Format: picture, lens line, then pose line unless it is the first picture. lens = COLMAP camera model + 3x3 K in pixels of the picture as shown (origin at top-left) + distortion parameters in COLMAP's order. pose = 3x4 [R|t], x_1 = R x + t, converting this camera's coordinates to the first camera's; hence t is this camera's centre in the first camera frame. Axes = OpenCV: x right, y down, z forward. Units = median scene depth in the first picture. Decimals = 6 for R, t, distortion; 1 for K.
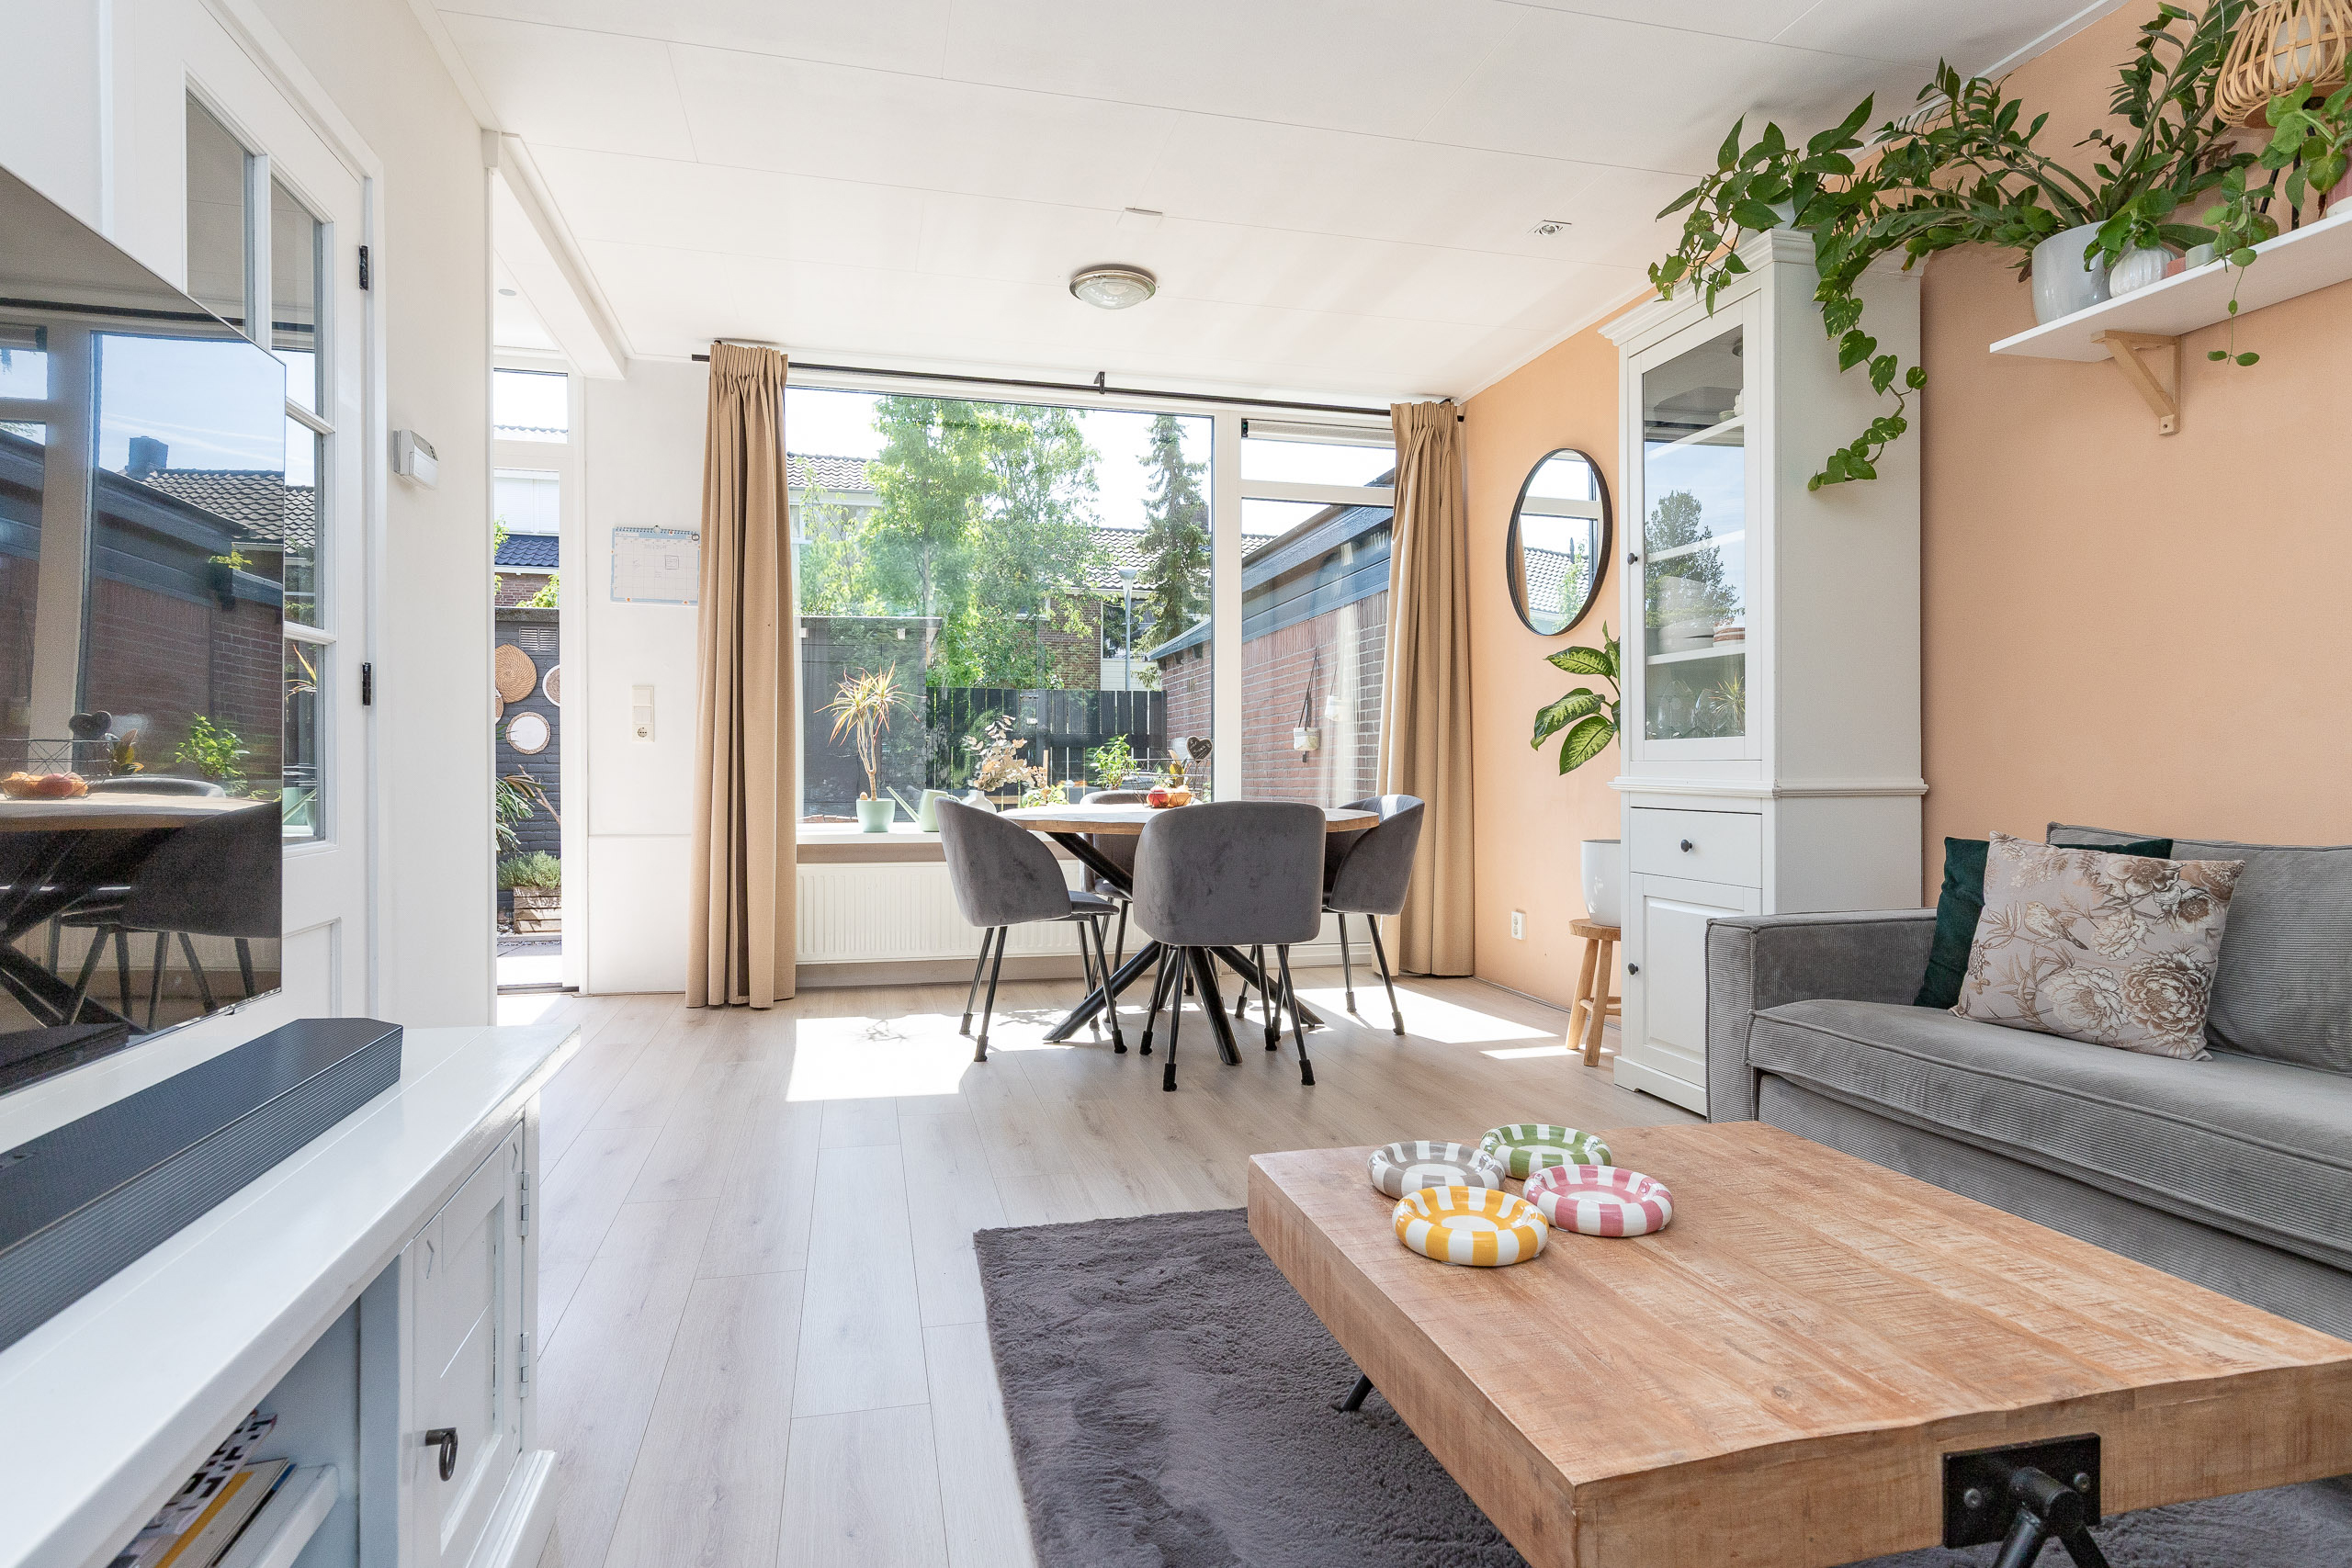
lens RADIAL K [[1248.1, 0, 1176.0], [0, 1248.1, 784.0], [0, 0, 1]] dist [0.001914, 0.000138]
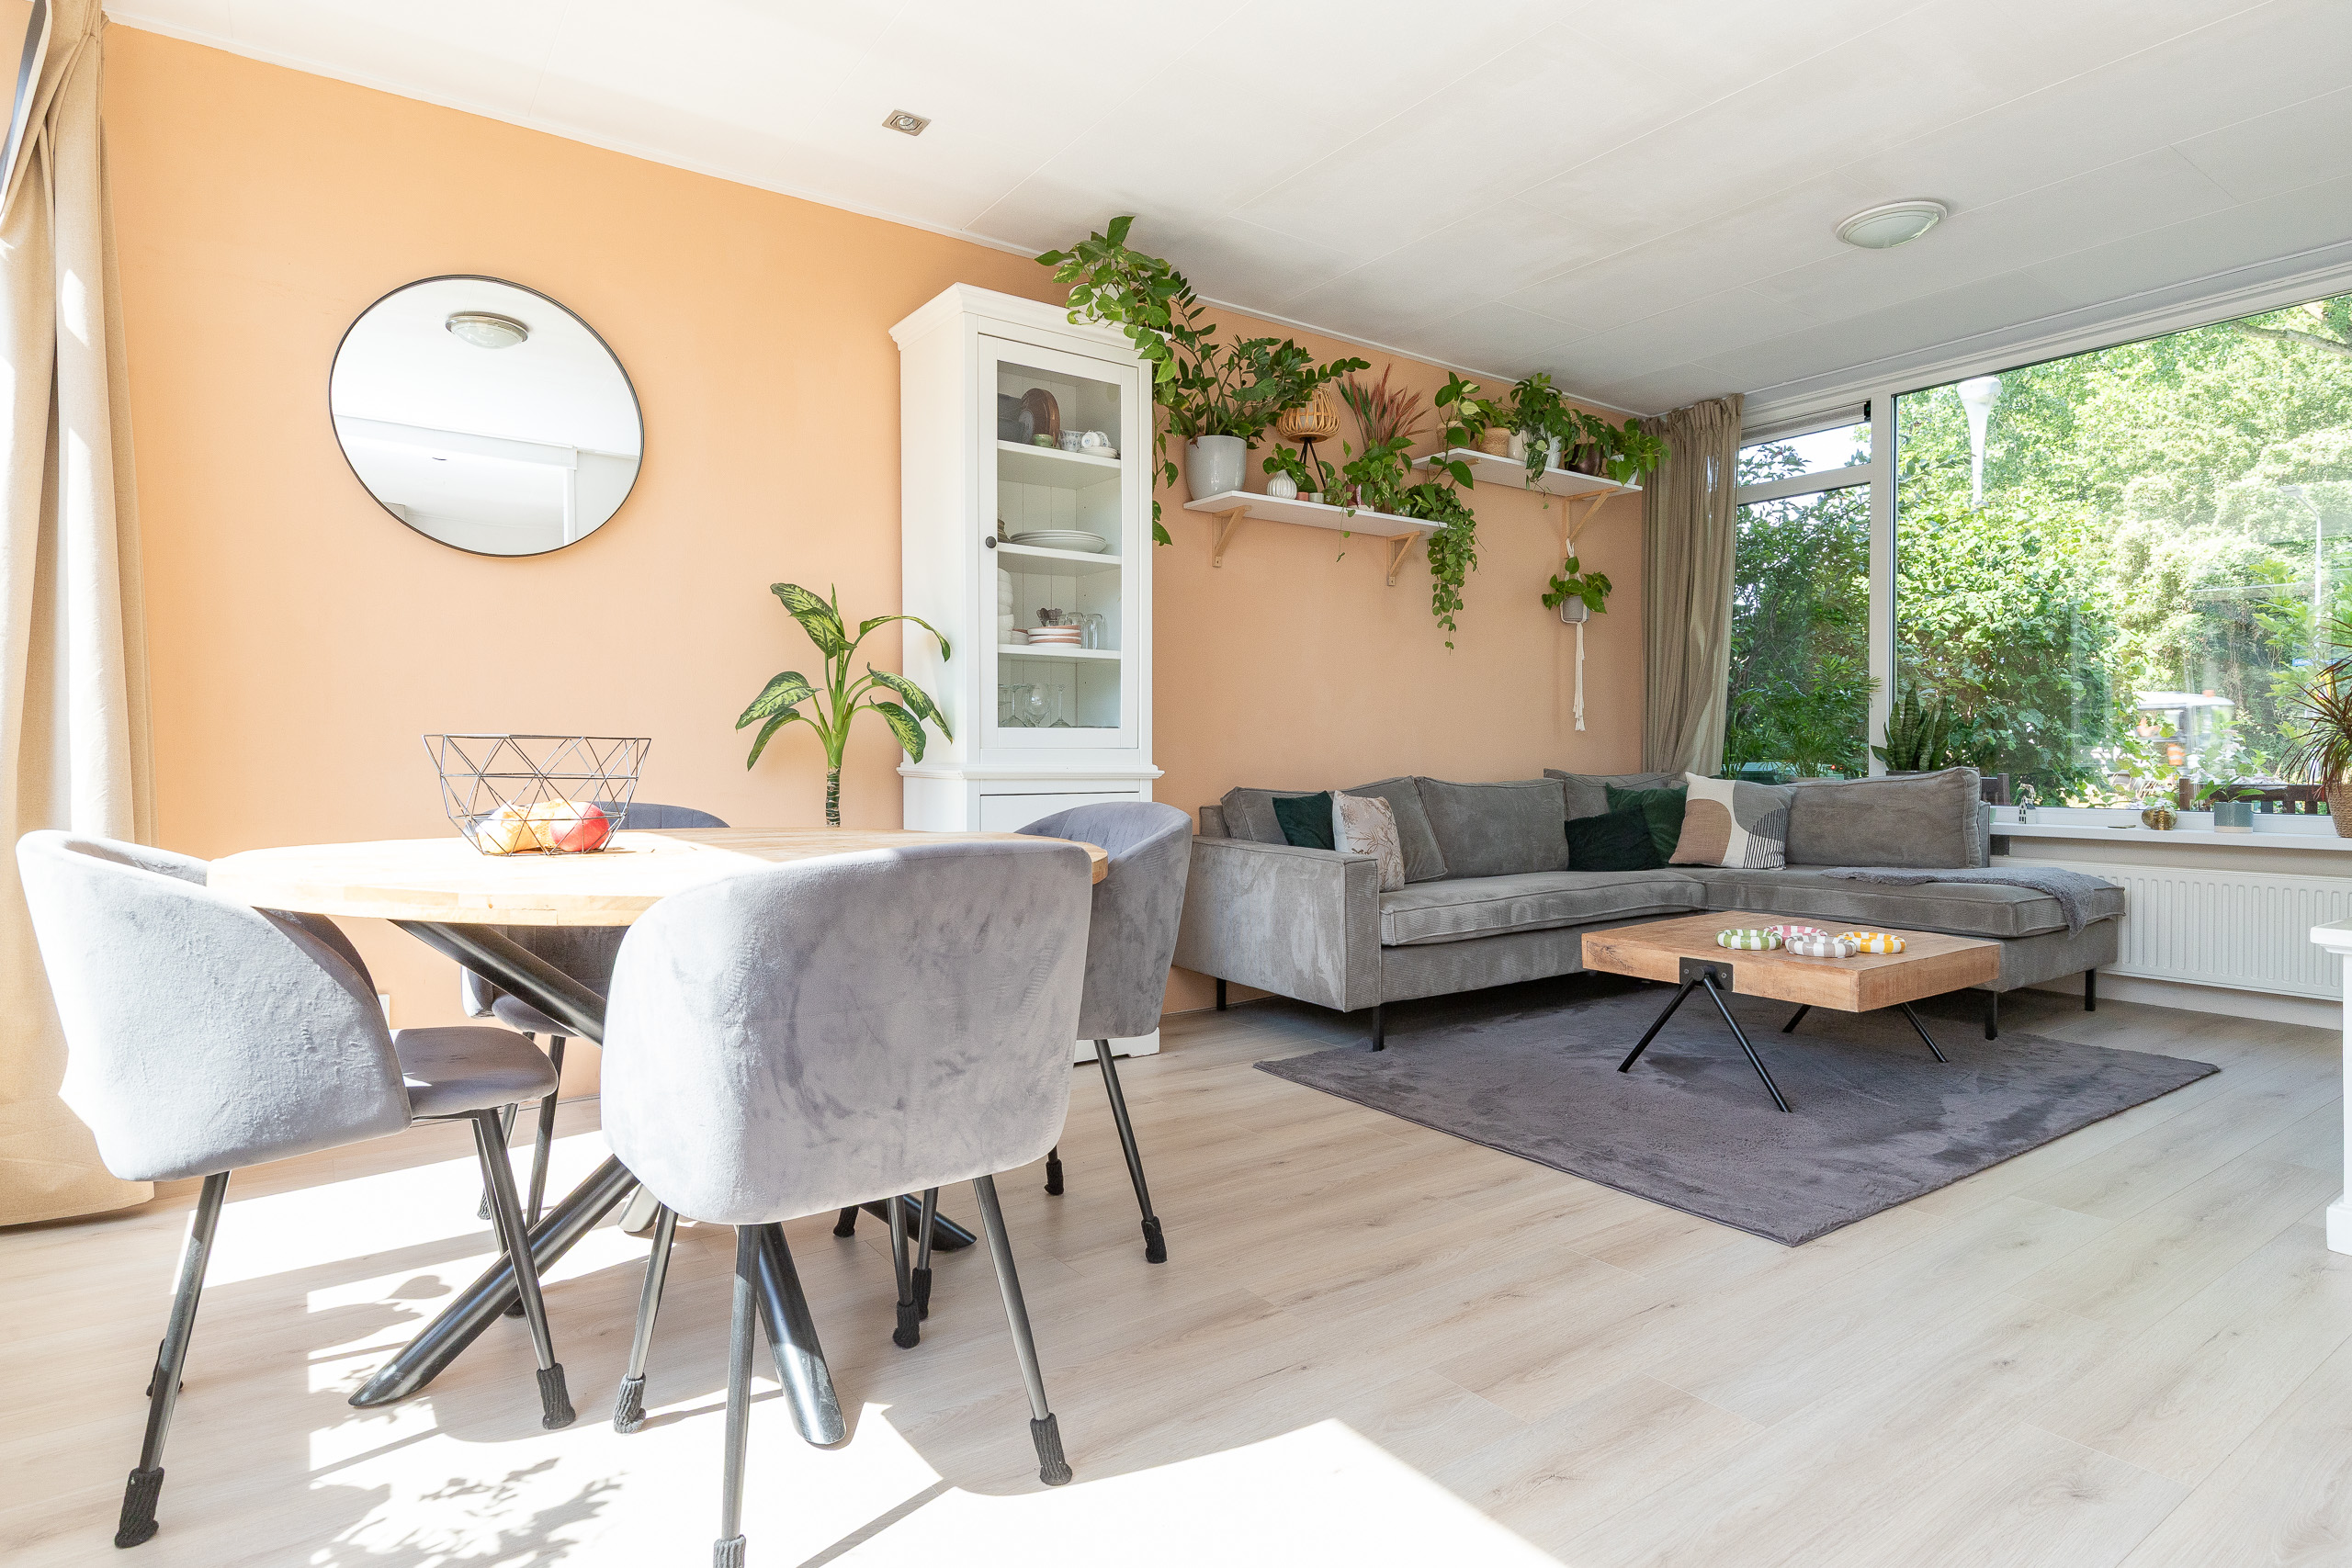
lens RADIAL K [[1234.0, 0, 1166.9], [0, 1234.0, 775.9], [0, 0, 1]] dist [-0.002345, -0.001433]
pose [[-0.348007, -0.016661, 0.937344, -0.674595], [0.006201, 0.999779, 0.020073, -0.015639], [-0.937472, 0.012798, -0.347826, 1.372059]]
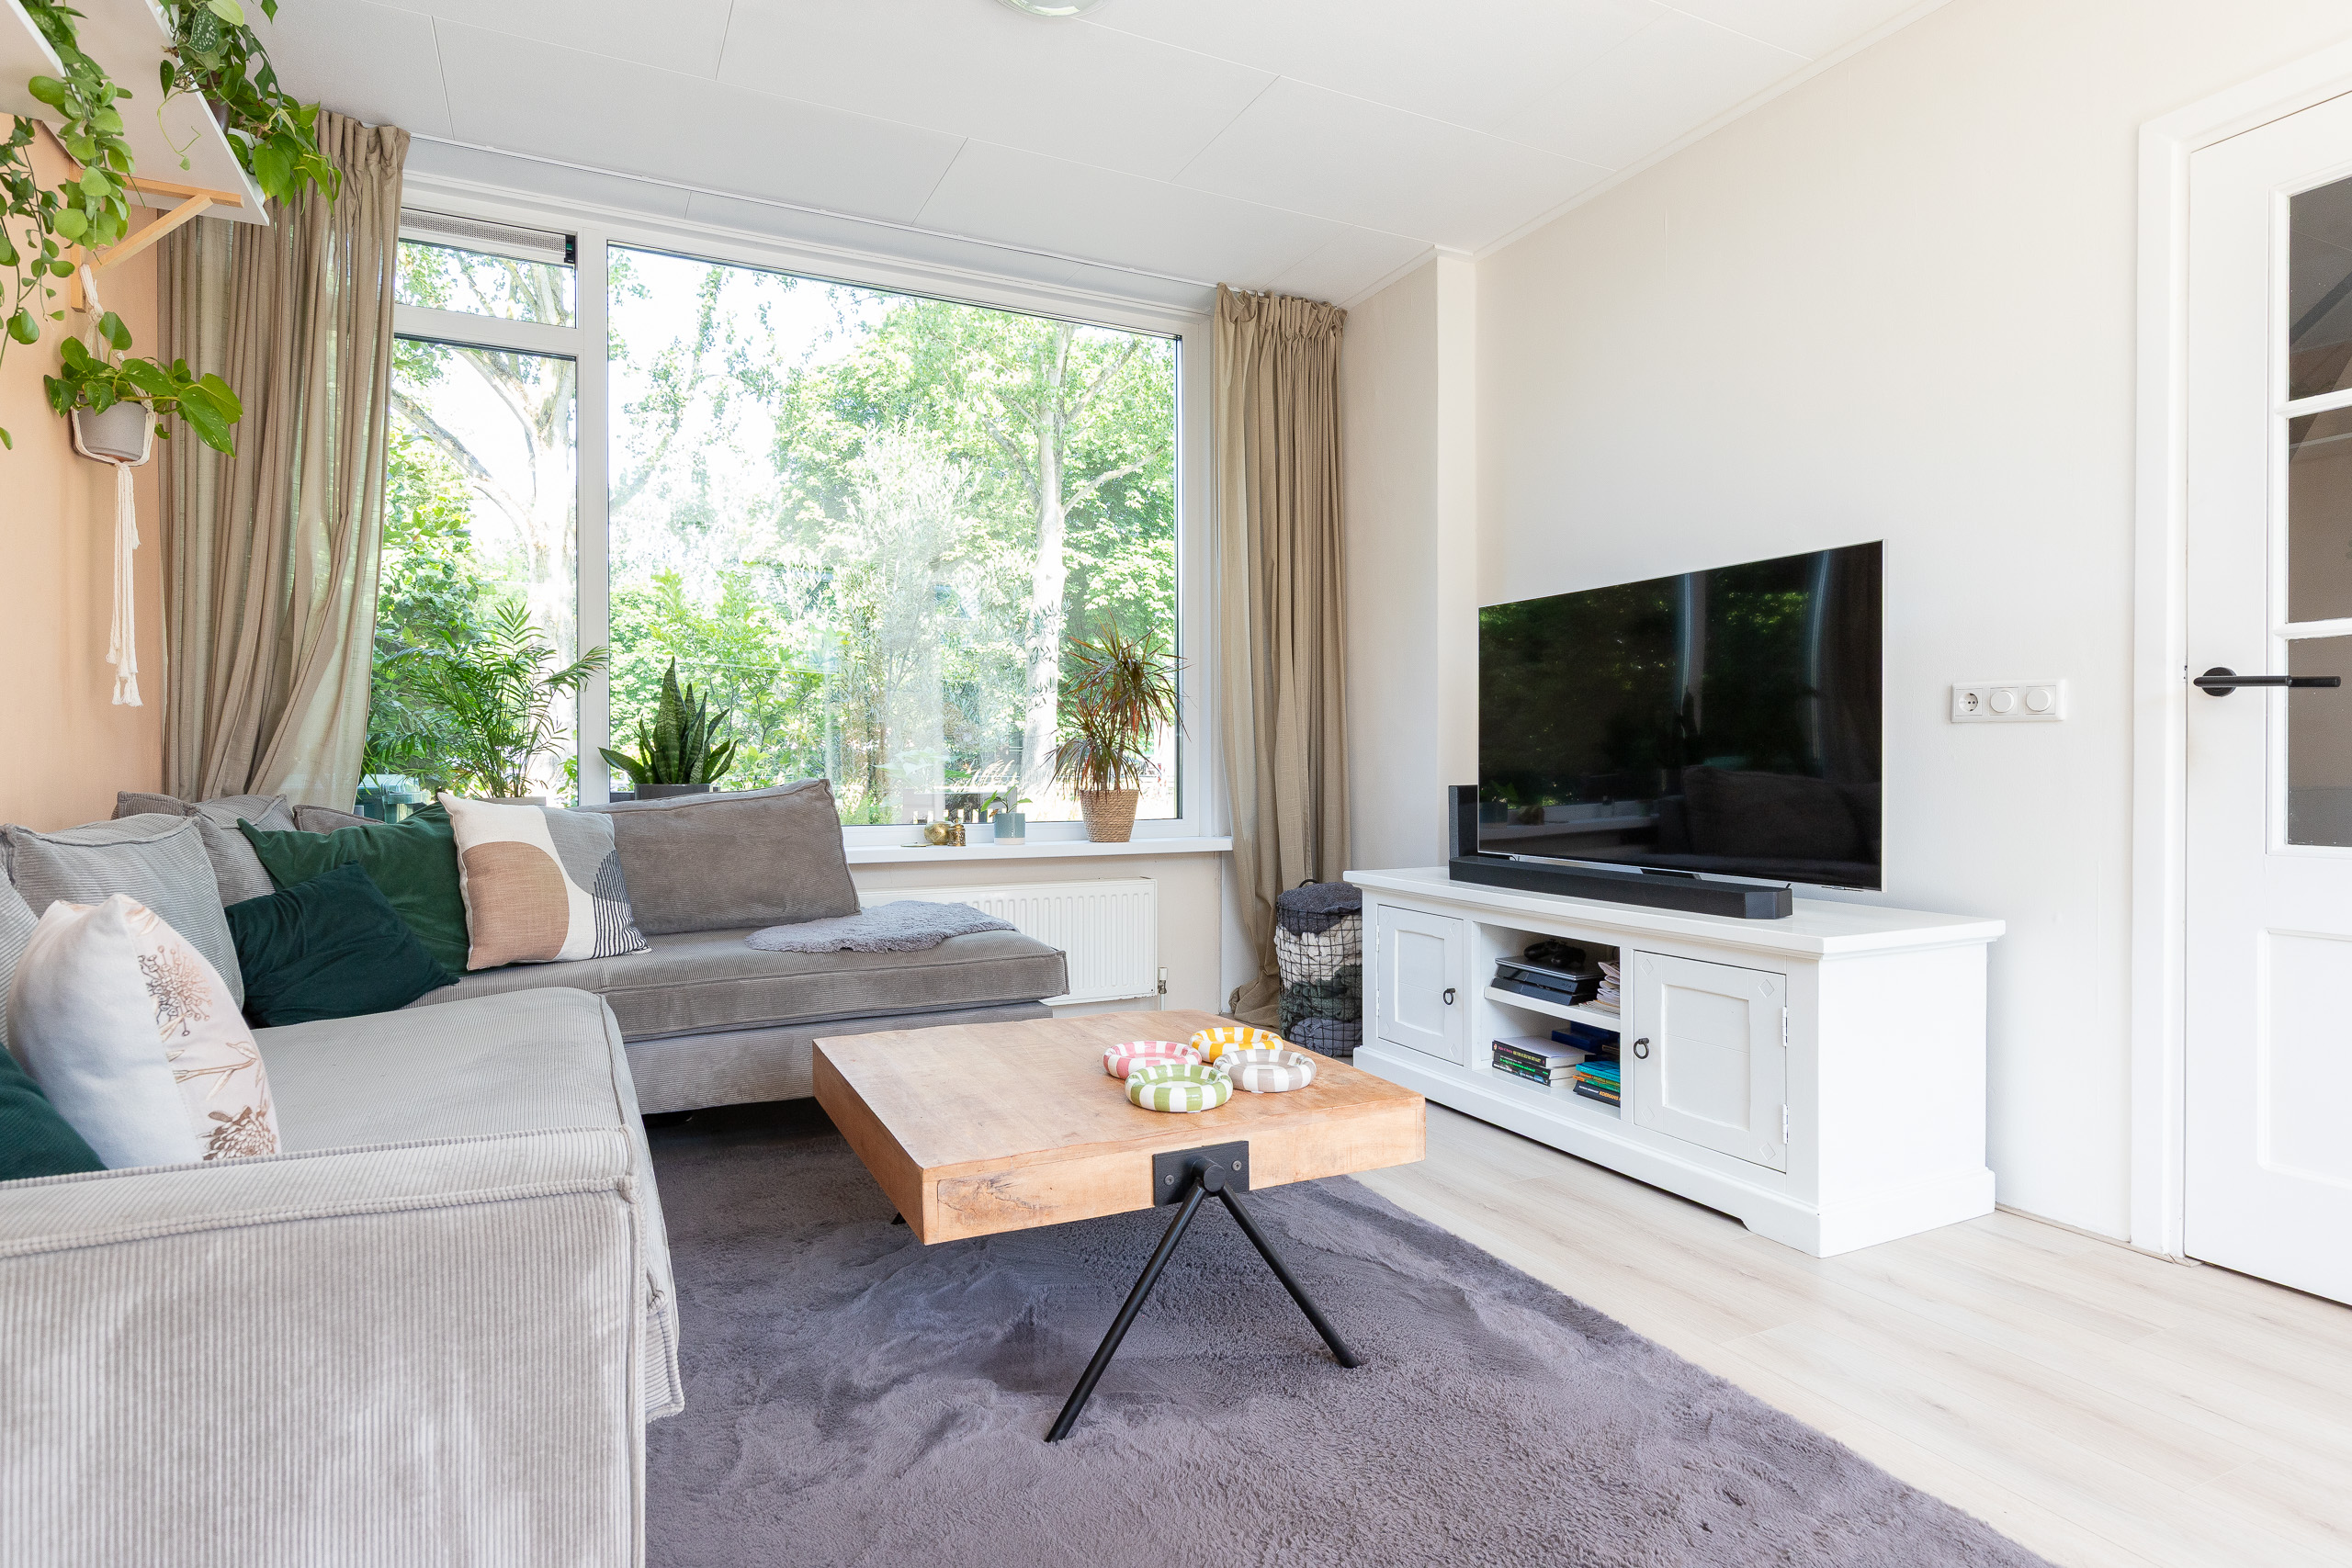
lens RADIAL K [[1248.1, 0, 1176.0], [0, 1248.1, 784.0], [0, 0, 1]] dist [0.001914, 0.000138]
pose [[-0.980499, -0.000046, -0.196524, 0.284756], [-0.004032, 0.999794, 0.019880, -0.009219], [0.196482, 0.020285, -0.980297, 1.119104]]
